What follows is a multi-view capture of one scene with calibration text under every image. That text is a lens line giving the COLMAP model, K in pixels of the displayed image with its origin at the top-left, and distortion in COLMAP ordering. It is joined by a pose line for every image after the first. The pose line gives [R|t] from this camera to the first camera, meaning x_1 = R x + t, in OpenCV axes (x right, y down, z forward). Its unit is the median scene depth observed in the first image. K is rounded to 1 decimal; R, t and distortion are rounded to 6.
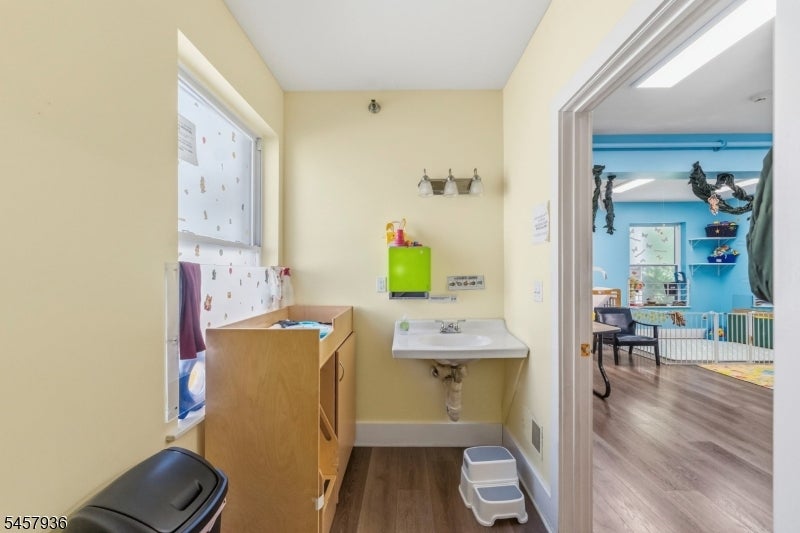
lens RADIAL K [[332.4, 0, 403.8], [0, 332.4, 271.5], [0, 0, 1]] dist [-0.001767, -0.000388]
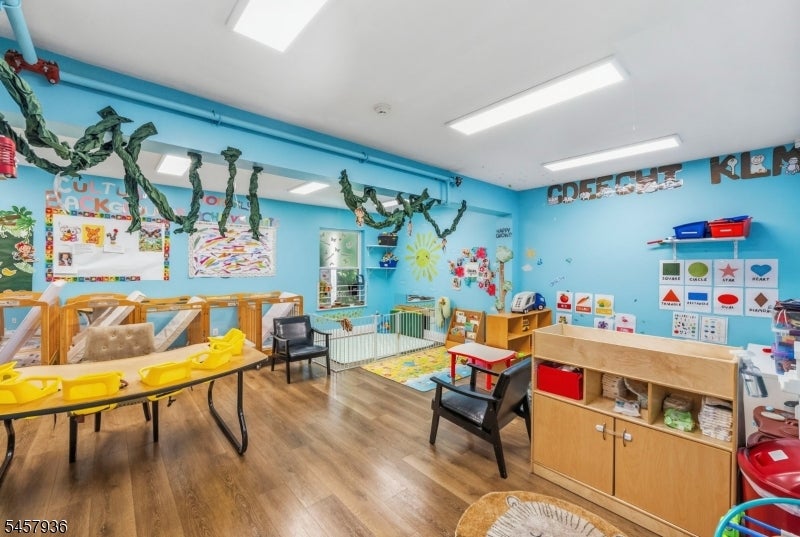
lens RADIAL K [[315.5, 0, 400.3], [0, 315.5, 266.7], [0, 0, 1]] dist [-0.009103, -0.000072]
pose [[0.741205, 0.002478, 0.671274, 0.288467], [-0.009967, 0.999924, 0.007315, -0.045877], [-0.671204, -0.012112, 0.741173, 0.163197]]
